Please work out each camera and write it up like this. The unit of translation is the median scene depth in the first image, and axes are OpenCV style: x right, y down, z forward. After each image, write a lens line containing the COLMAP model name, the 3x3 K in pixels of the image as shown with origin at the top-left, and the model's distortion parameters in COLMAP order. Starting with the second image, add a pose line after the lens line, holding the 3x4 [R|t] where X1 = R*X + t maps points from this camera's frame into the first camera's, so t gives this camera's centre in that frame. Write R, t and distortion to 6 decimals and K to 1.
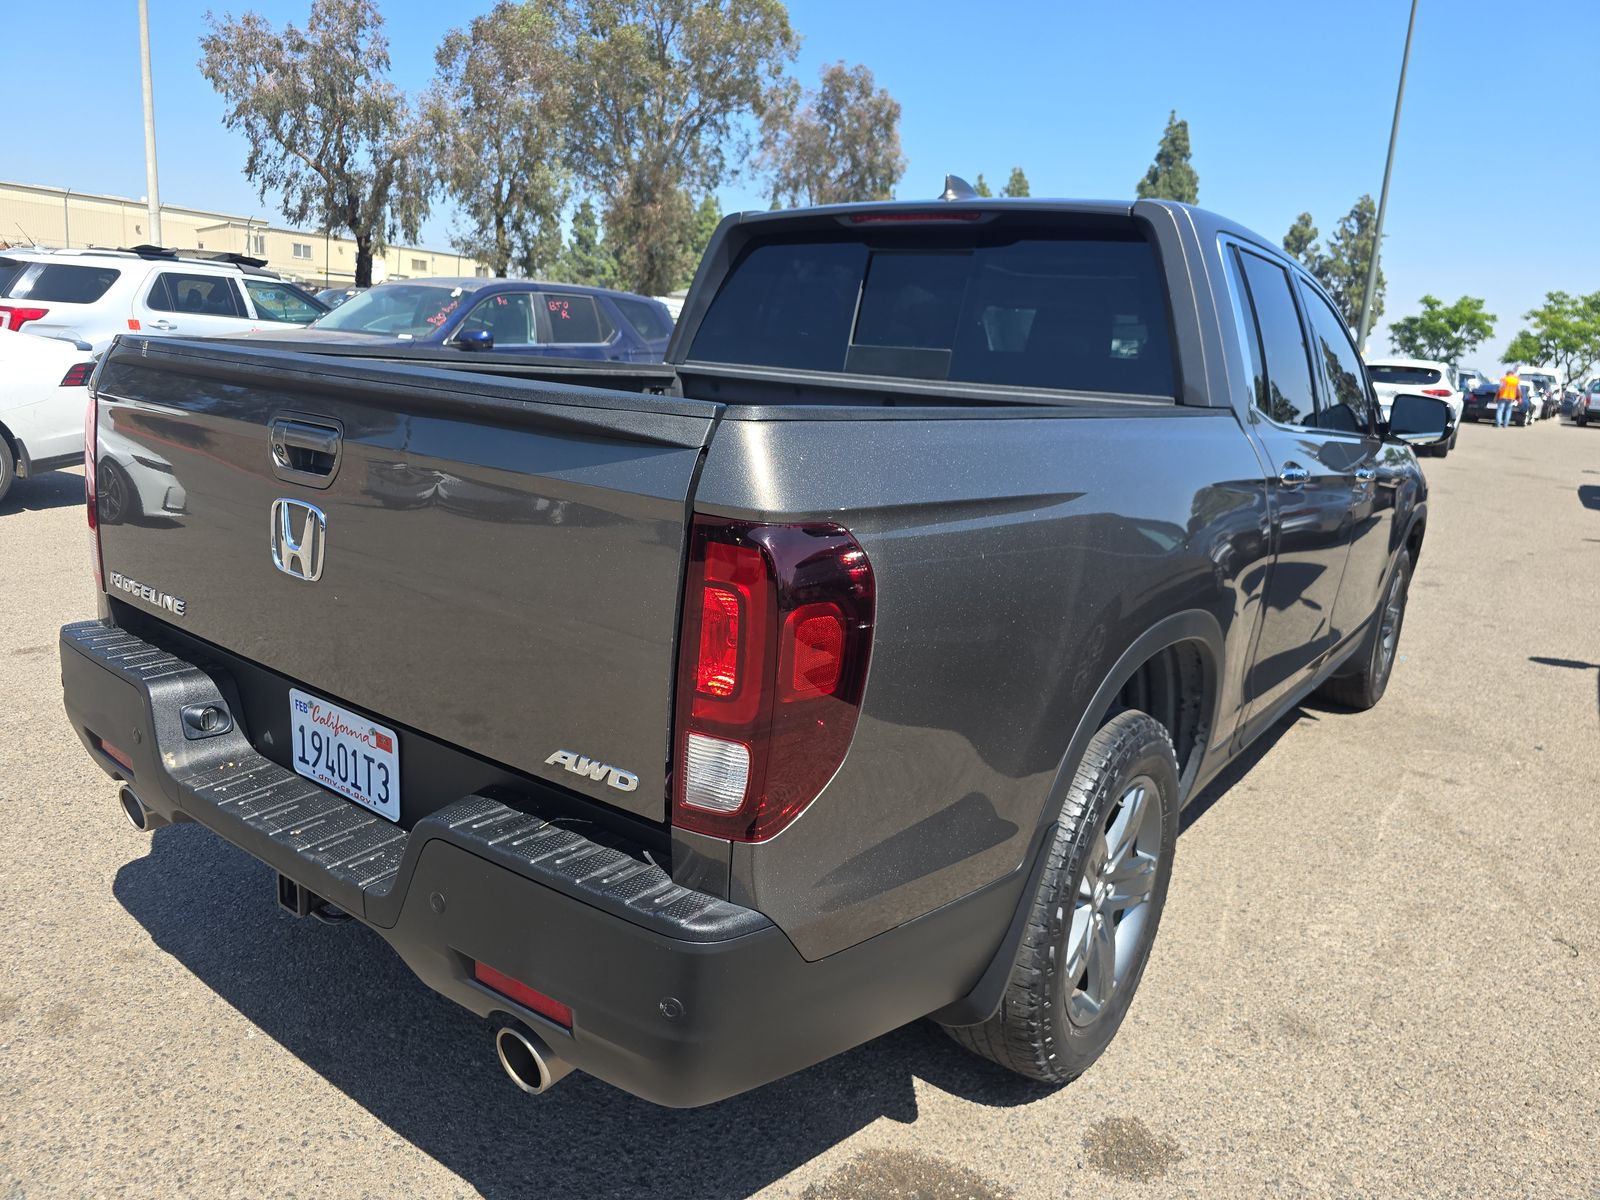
lens RADIAL K [[1084.6, 0, 806.0], [0, 1084.6, 603.3], [0, 0, 1]] dist [0.039485, -0.029417]
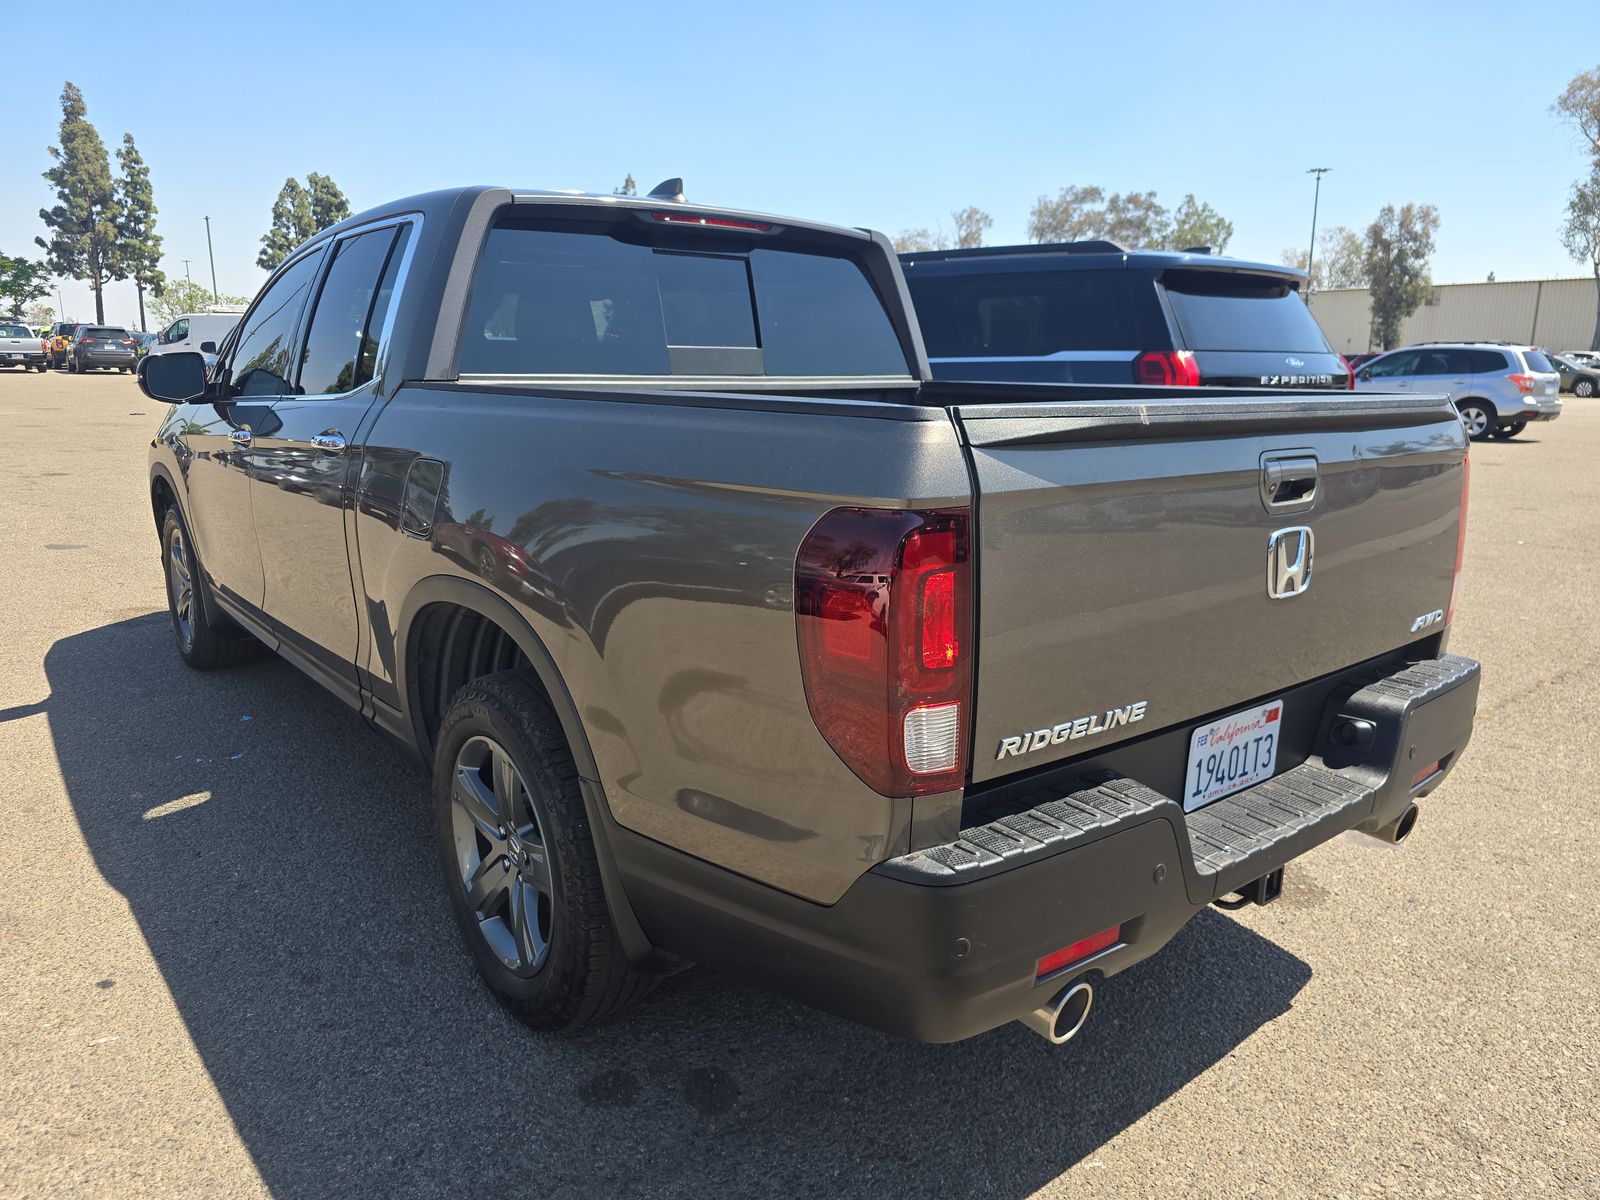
lens RADIAL K [[1084.6, 0, 804.9], [0, 1084.6, 602.2], [0, 0, 1]] dist [0.039485, -0.029417]
pose [[0.254337, -0.273318, 0.927691, -1.481211], [0.223409, 0.949894, 0.218609, -0.338055], [-0.940957, 0.151654, 0.302655, 1.030881]]
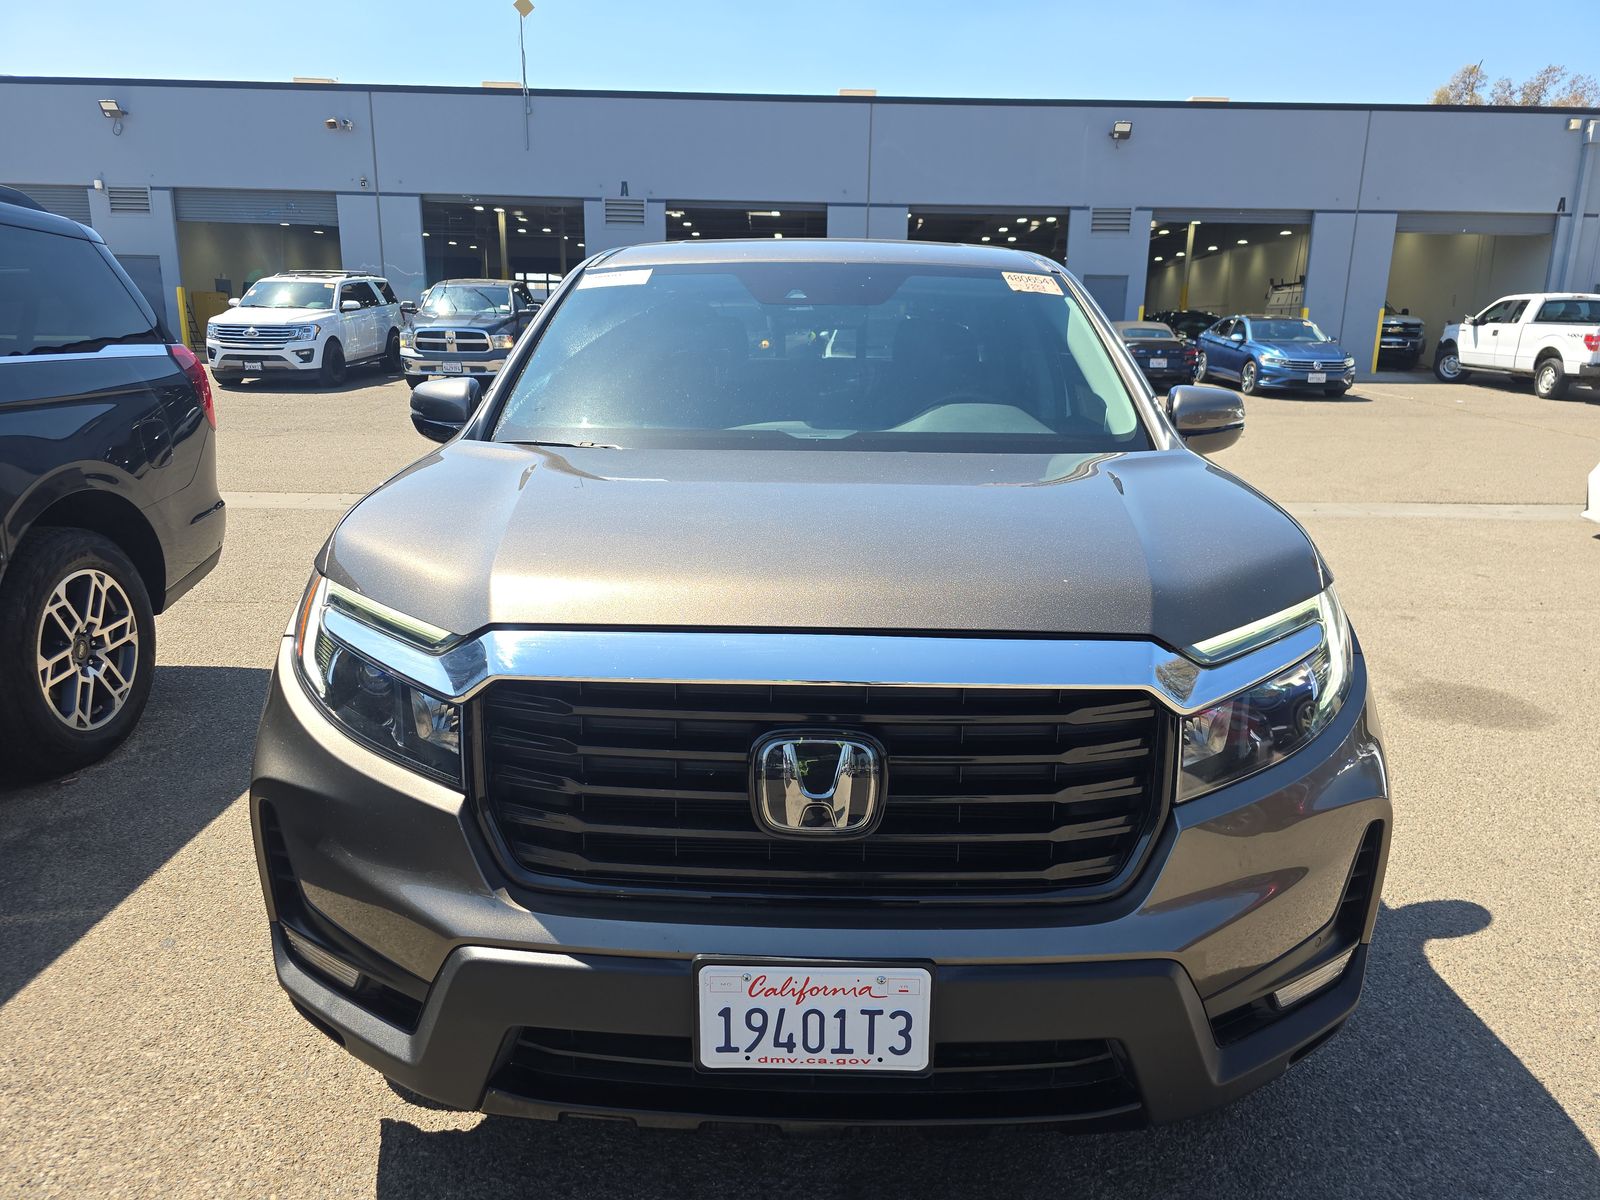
lens RADIAL K [[1084.6, 0, 784.6], [0, 1084.6, 598.3], [0, 0, 1]] dist [0.039485, -0.029417]
pose [[0.810232, -0.212041, 0.546409, -0.802021], [0.188340, 0.977013, 0.099866, -0.248241], [-0.555025, 0.021996, 0.831543, 0.326062]]
